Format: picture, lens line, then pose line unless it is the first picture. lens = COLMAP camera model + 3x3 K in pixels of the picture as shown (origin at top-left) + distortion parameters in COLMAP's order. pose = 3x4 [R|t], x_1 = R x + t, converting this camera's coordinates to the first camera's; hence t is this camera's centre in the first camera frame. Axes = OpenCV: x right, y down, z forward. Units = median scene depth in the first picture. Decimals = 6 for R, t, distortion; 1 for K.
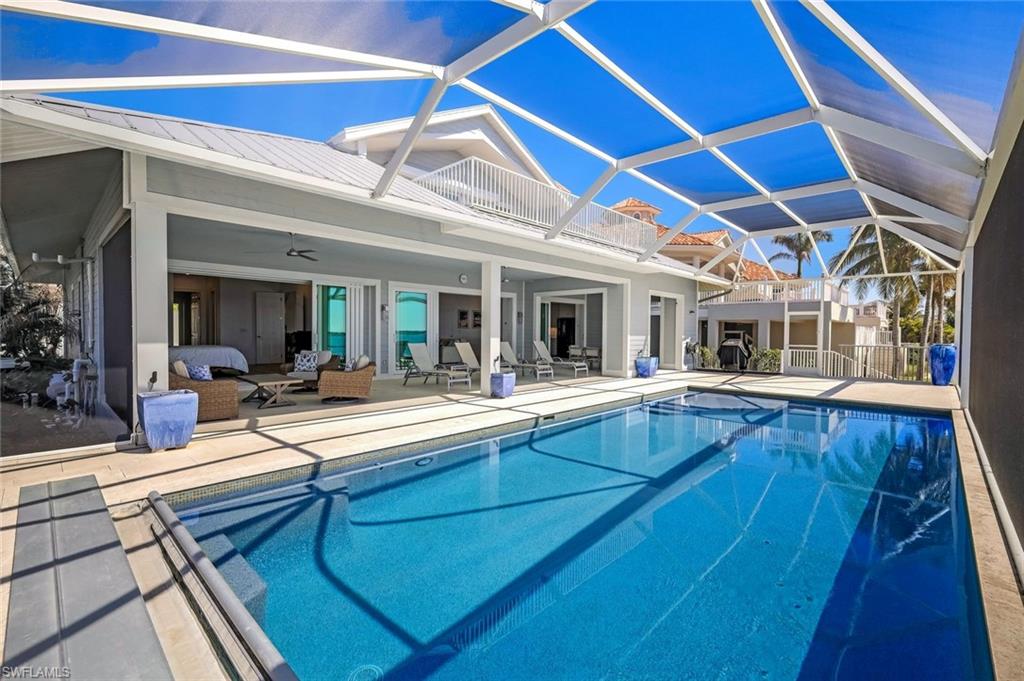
lens RADIAL K [[439.8, 0, 512.0], [0, 439.8, 340.5], [0, 0, 1]] dist [-0.002202, -0.000198]
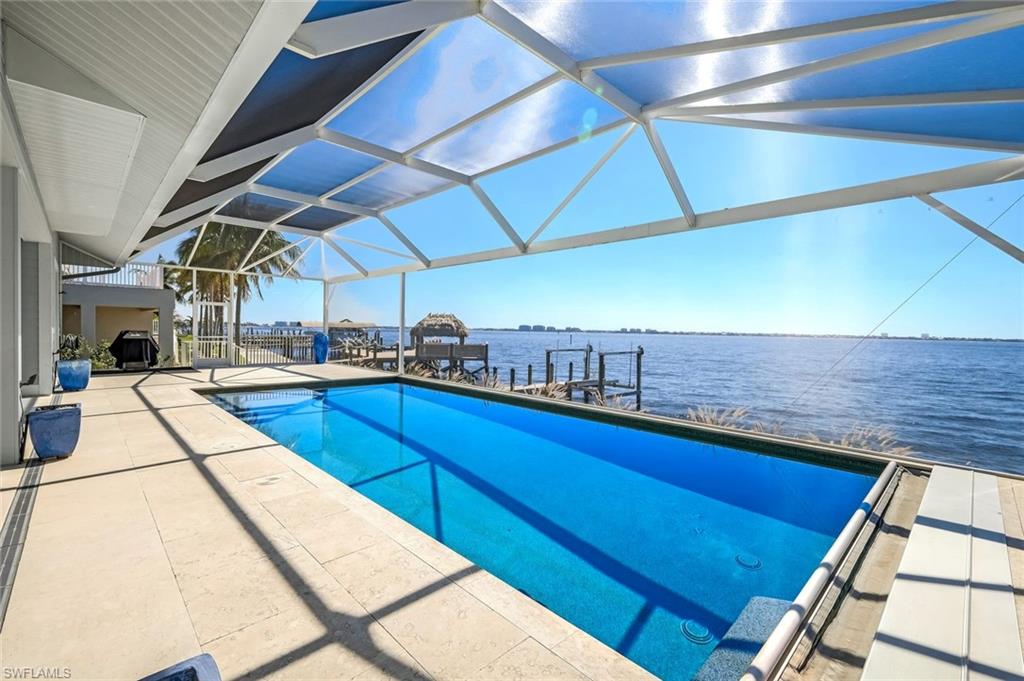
lens RADIAL K [[439.8, 0, 512.0], [0, 439.8, 340.5], [0, 0, 1]] dist [-0.002202, -0.000198]
pose [[0.020237, -0.026214, 0.999451, -0.353418], [0.008956, 0.999621, 0.026037, 0.000302], [-0.999755, 0.008424, 0.020464, 0.355752]]
